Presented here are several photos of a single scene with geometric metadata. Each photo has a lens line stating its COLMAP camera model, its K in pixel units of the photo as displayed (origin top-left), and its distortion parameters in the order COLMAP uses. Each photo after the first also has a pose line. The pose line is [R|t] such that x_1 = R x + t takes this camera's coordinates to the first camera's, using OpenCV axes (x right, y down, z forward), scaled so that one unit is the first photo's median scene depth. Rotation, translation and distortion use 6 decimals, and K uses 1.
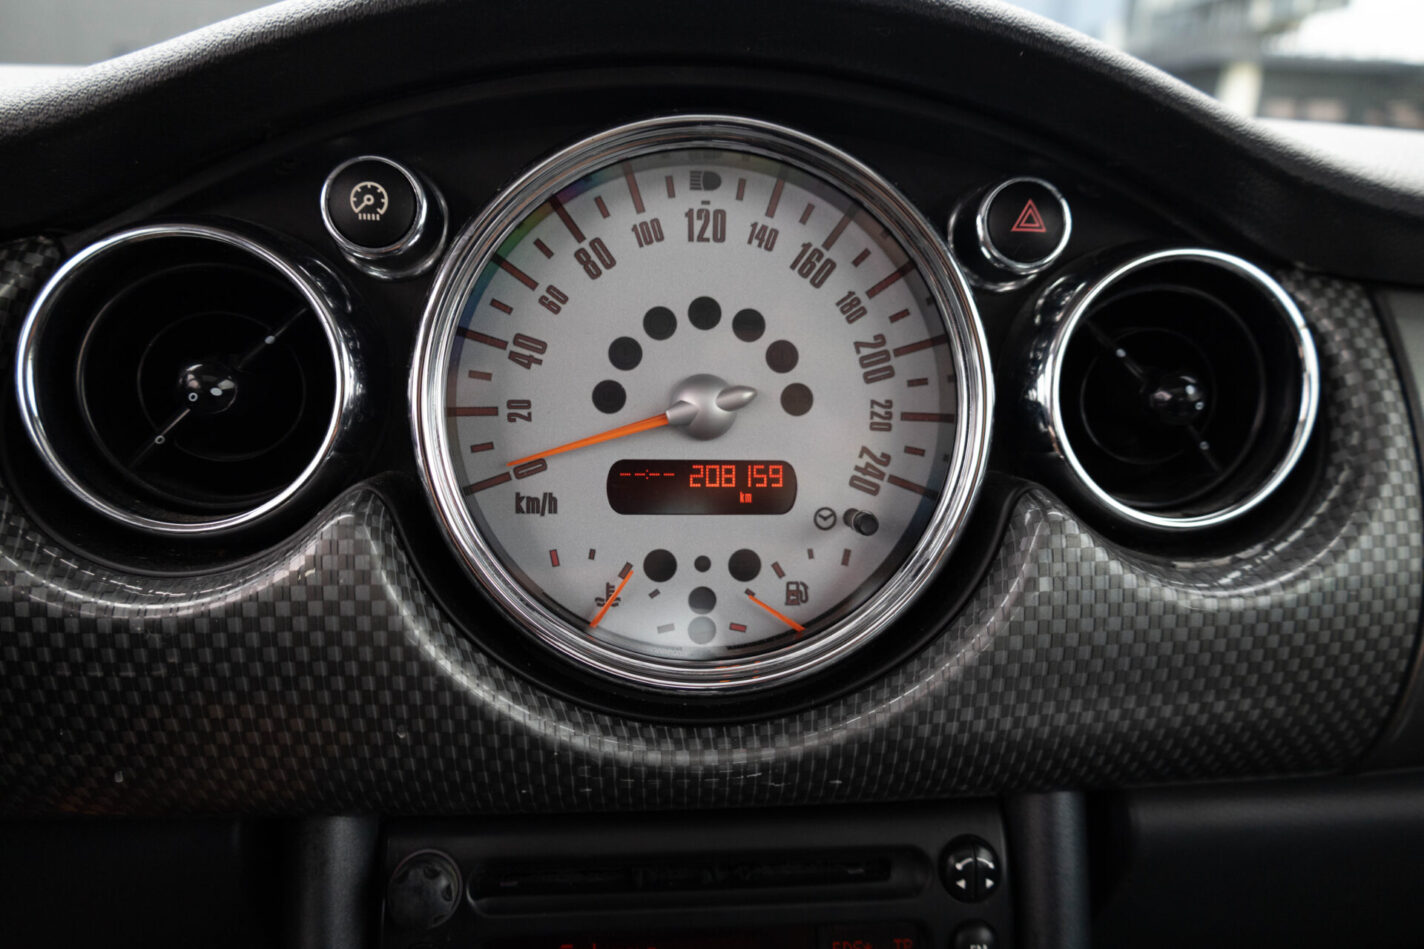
lens RADIAL K [[958.9, 0, 710.9], [0, 958.9, 462.4], [0, 0, 1]] dist [0.037443, 0.003868]
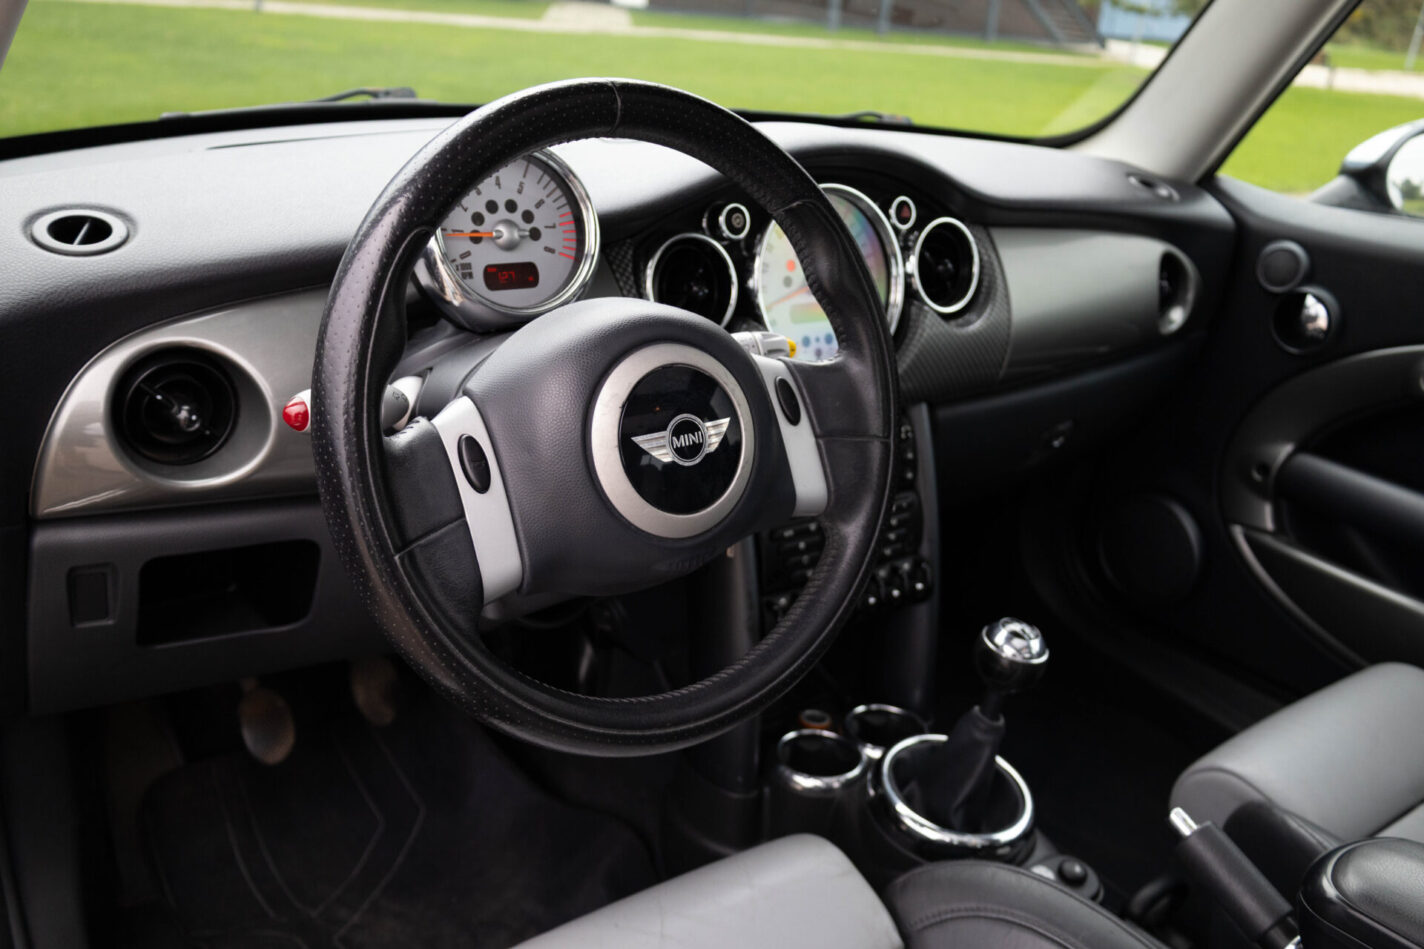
lens RADIAL K [[1260.4, 0, 712.0], [0, 1260.4, 474.5], [0, 0, 1]] dist [0.009839, 0.007999]
pose [[0.814103, -0.162922, 0.557398, -2.431639], [0.065866, 0.979550, 0.190113, -0.238606], [-0.576973, -0.118057, 0.808186, -1.840789]]
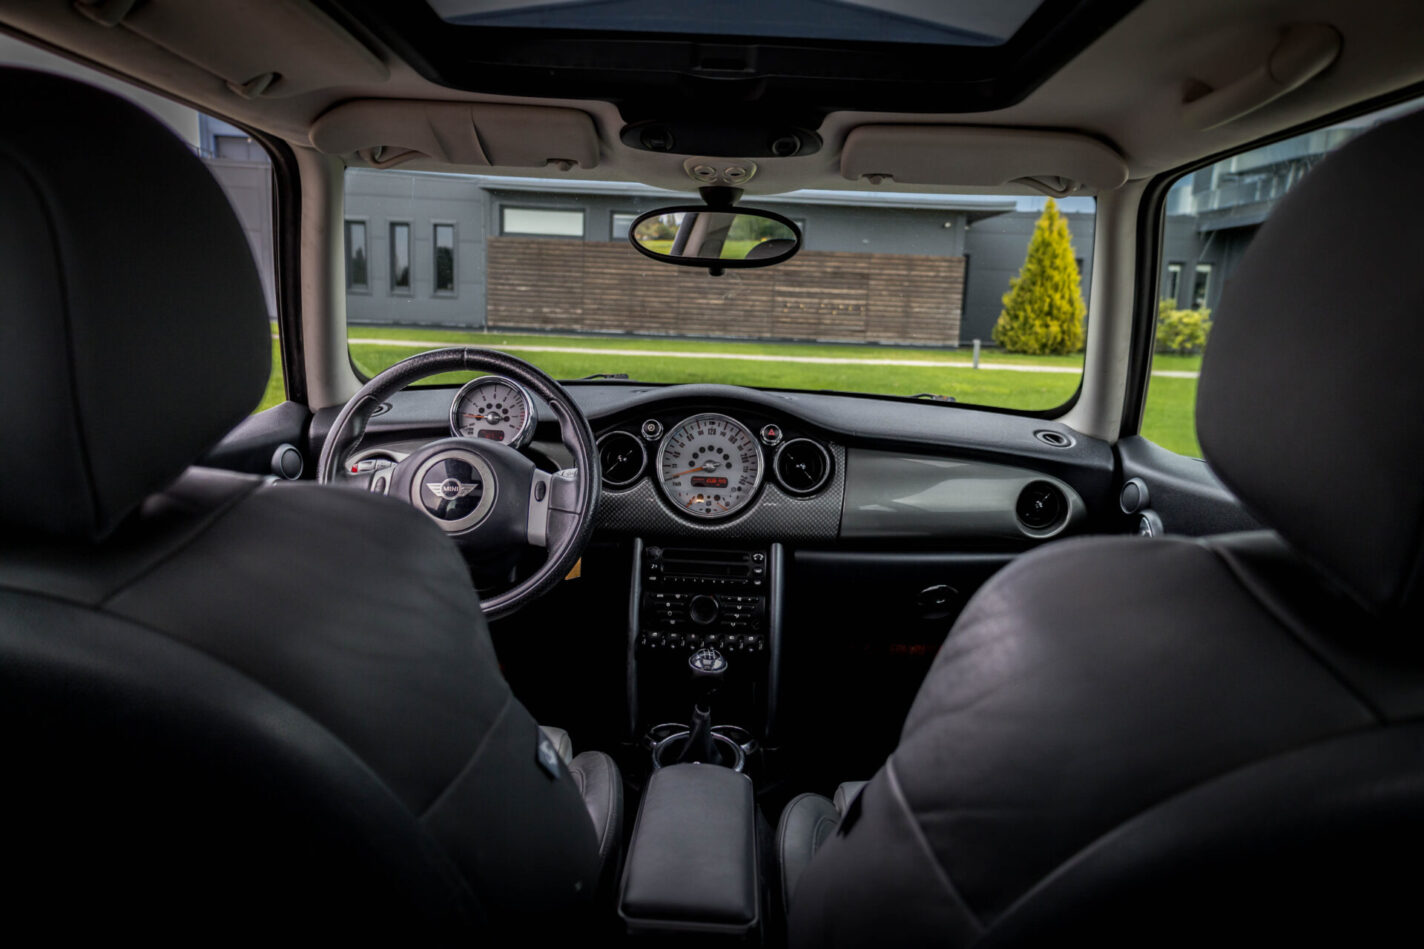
lens RADIAL K [[958.9, 0, 710.9], [0, 958.9, 462.4], [0, 0, 1]] dist [0.037443, 0.003868]
pose [[0.996325, 0.032212, -0.079363, 0.404225], [-0.038552, 0.996073, -0.079697, 0.330564], [0.076484, 0.082463, 0.993655, -4.112023]]
